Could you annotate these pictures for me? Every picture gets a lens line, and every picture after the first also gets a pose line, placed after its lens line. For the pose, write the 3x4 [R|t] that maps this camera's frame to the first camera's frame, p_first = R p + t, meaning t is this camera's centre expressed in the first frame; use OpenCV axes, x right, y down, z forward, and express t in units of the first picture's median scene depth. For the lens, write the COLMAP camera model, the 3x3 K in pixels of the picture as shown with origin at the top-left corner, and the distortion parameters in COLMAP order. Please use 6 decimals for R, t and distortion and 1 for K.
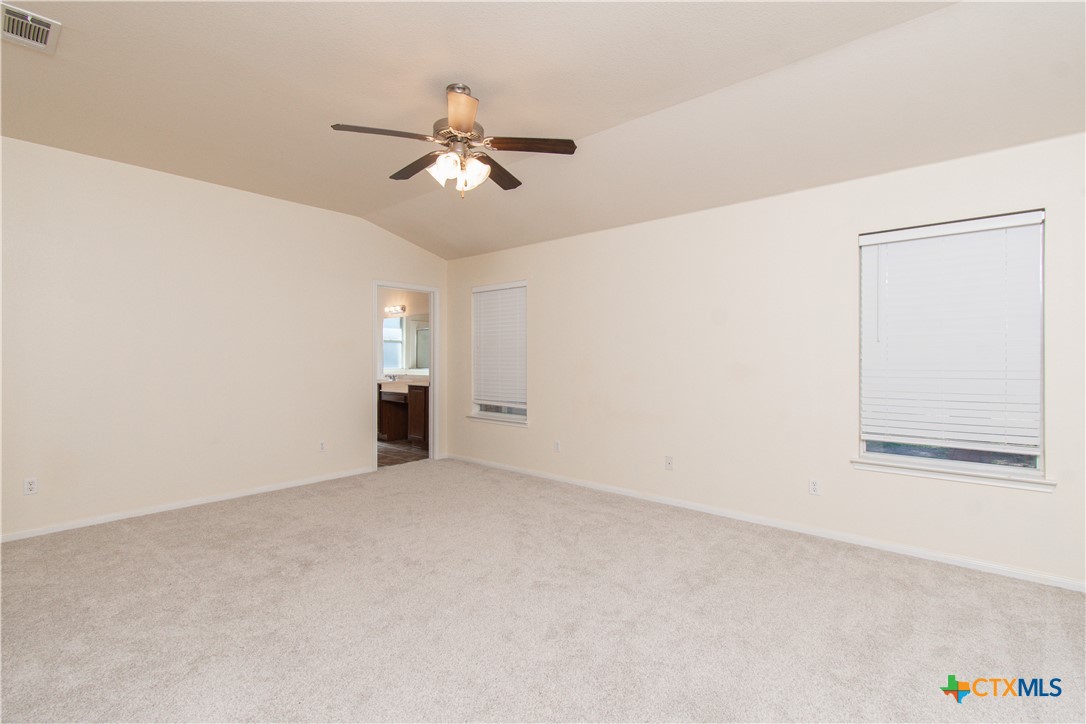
lens RADIAL K [[496.7, 0, 546.1], [0, 496.7, 353.5], [0, 0, 1]] dist [0.007207, -0.000138]
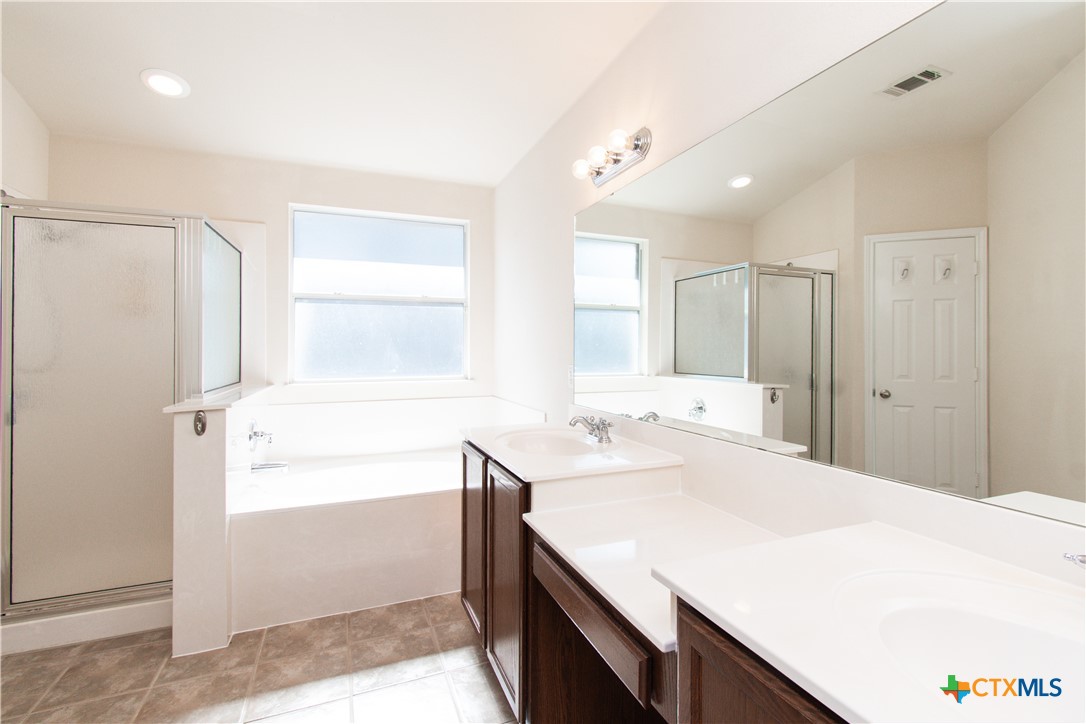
lens RADIAL K [[496.7, 0, 546.1], [0, 496.7, 353.5], [0, 0, 1]] dist [0.007207, -0.000138]
pose [[0.888607, 0.000692, -0.458668, -0.172687], [0.009218, 0.999770, 0.019367, 0.003948], [0.458576, -0.021437, 0.888397, 0.607566]]
